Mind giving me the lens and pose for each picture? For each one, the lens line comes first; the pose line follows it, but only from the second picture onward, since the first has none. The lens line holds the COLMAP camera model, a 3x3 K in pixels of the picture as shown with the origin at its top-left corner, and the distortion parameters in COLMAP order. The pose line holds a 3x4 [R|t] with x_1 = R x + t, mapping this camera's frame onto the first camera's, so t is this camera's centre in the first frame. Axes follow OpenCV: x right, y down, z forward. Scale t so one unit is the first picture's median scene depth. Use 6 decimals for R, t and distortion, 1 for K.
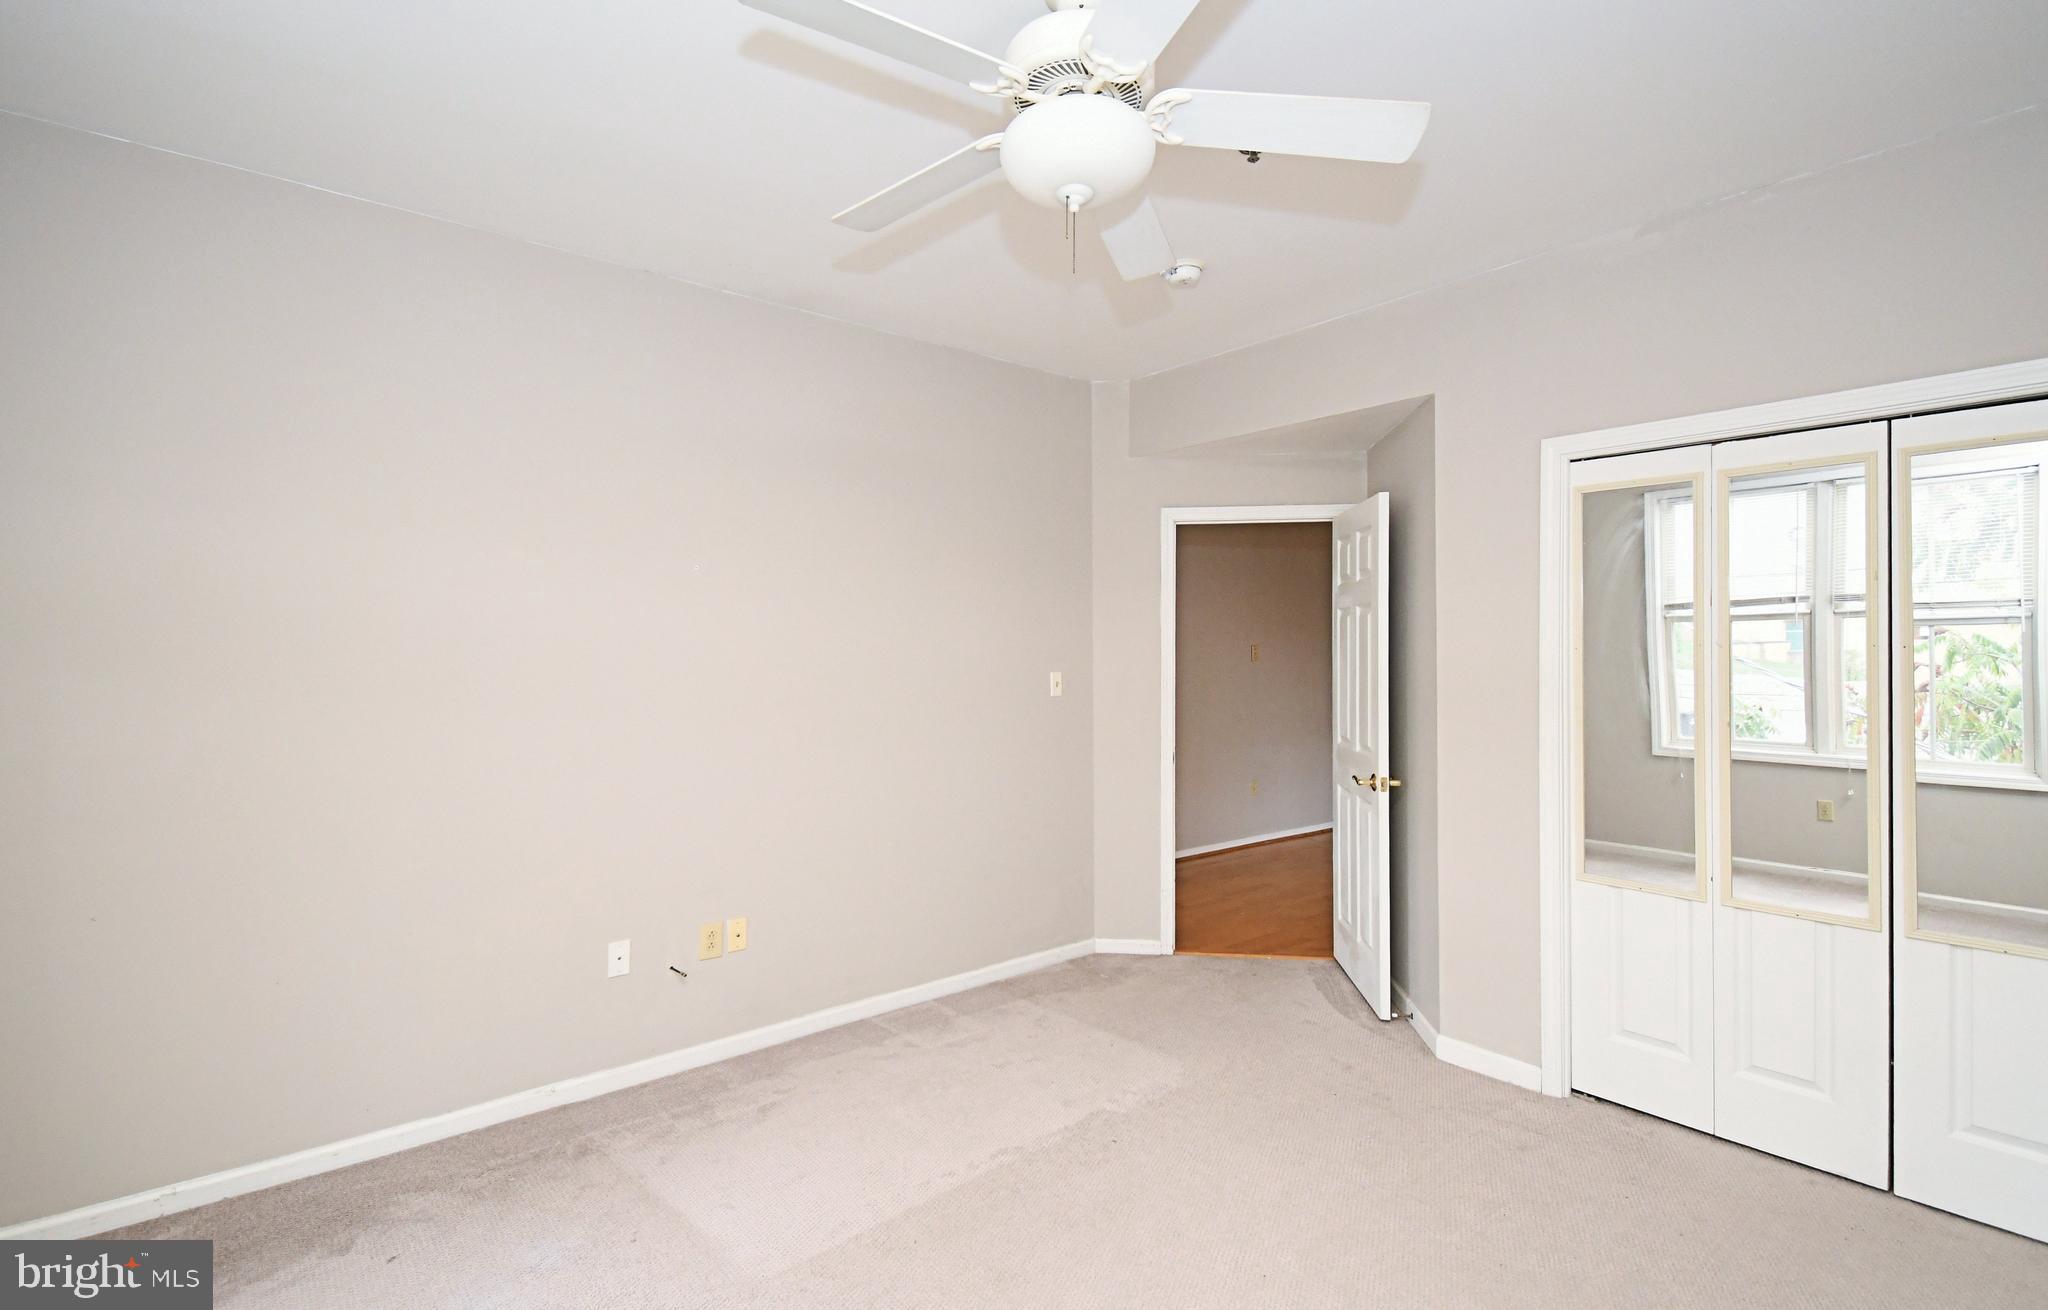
lens RADIAL K [[955.2, 0, 1024.0], [0, 955.2, 645.3], [0, 0, 1]] dist [-0.000024, -0.000386]
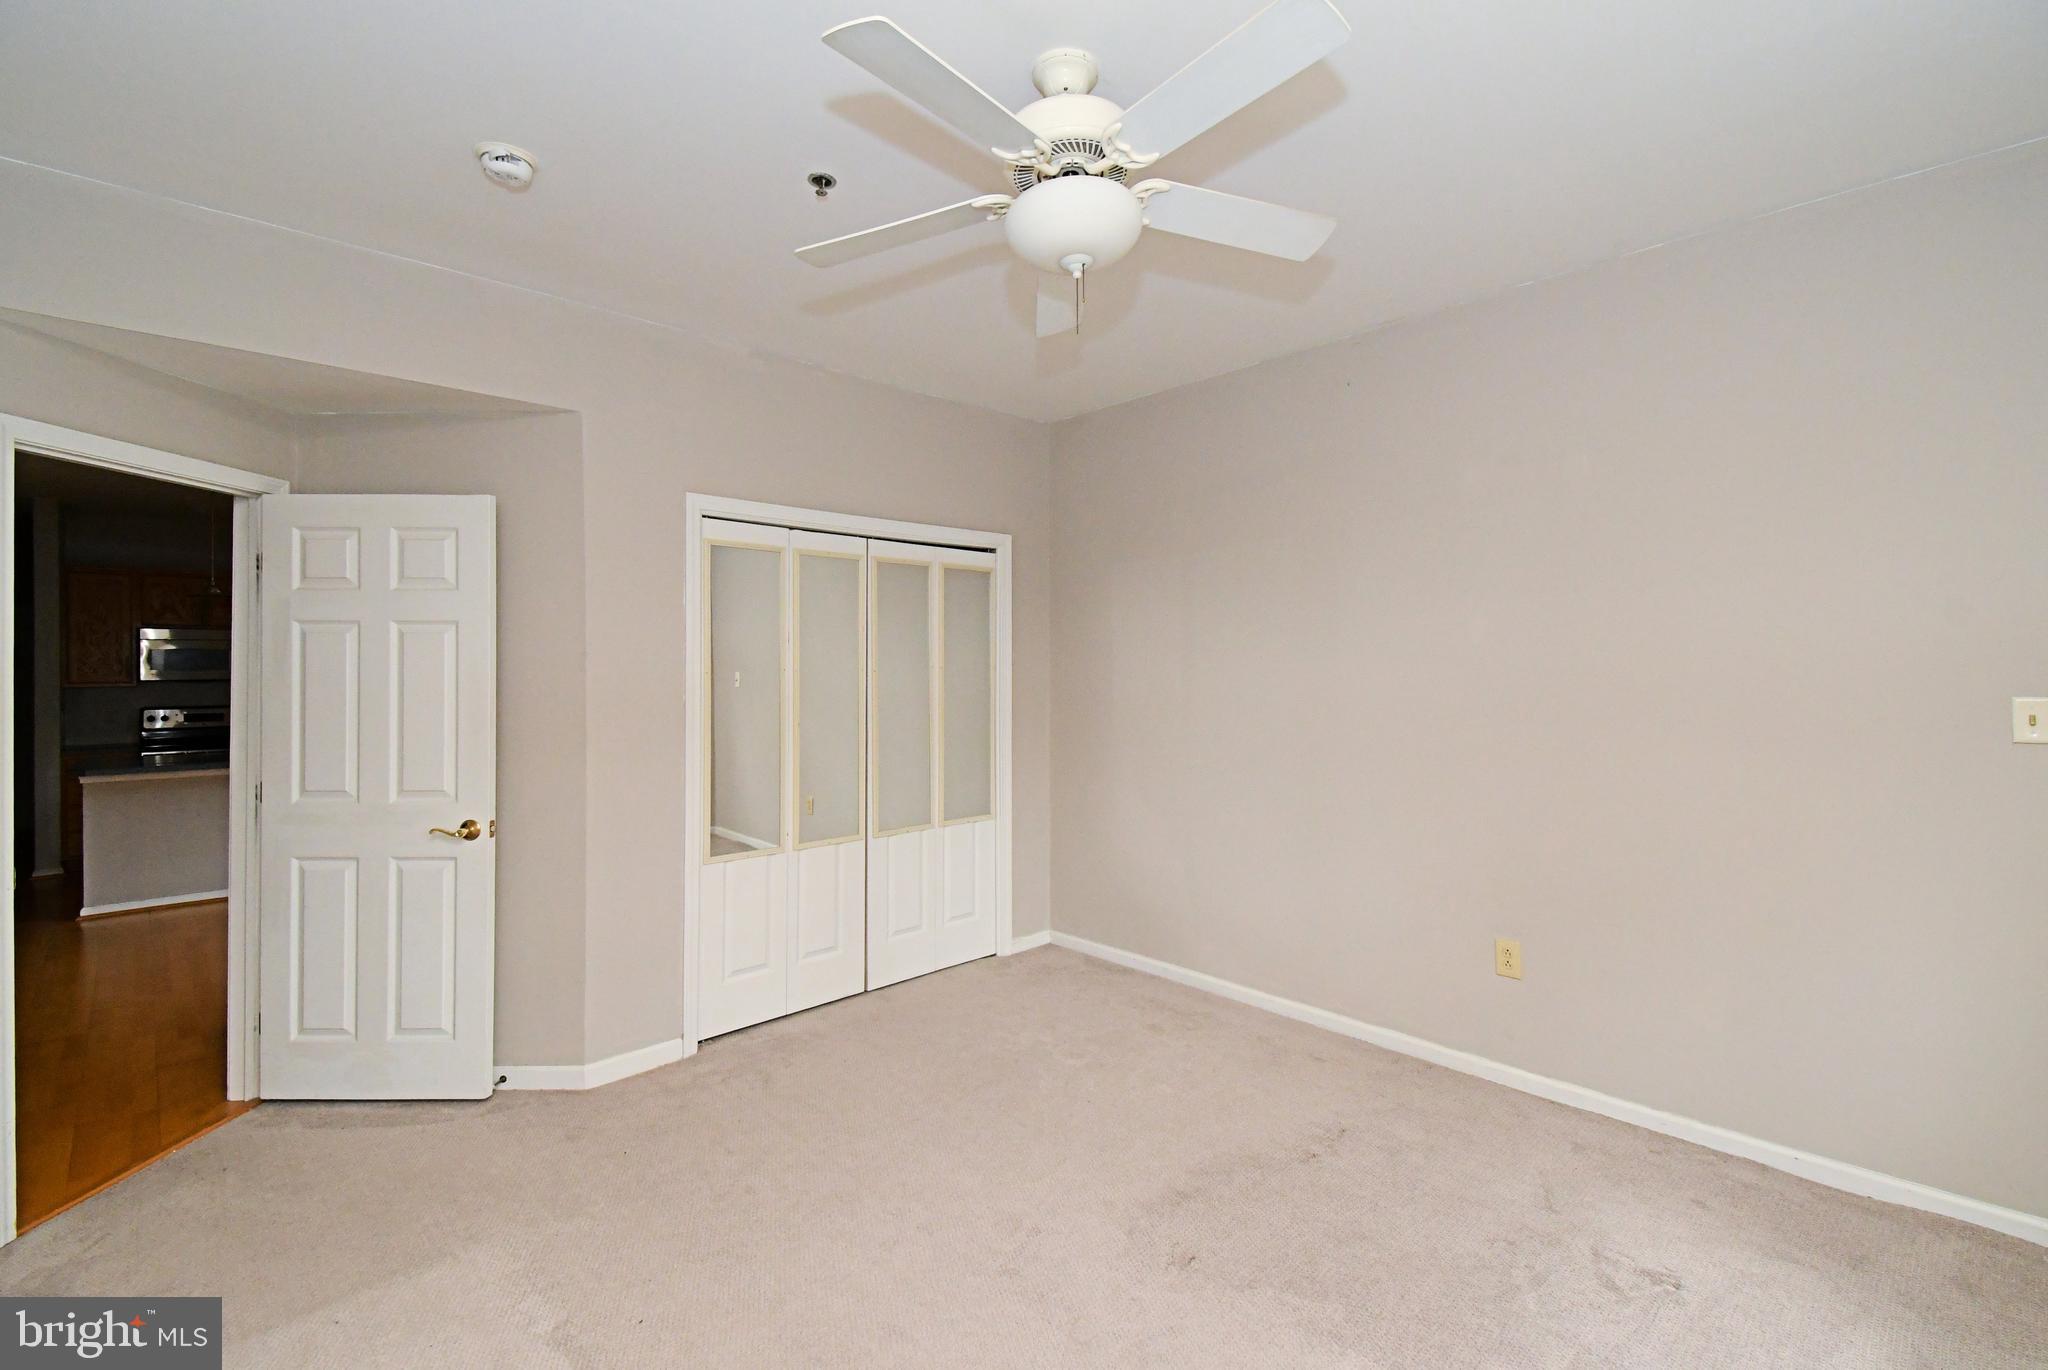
lens RADIAL K [[897.4, 0, 1034.0], [0, 897.4, 668.2], [0, 0, 1]] dist [0.038155, -0.021435]
pose [[-0.080442, 0.004849, 0.996748, -0.592969], [-0.000042, 0.999988, -0.004869, 0.003796], [-0.996759, -0.000433, -0.080440, 0.678308]]
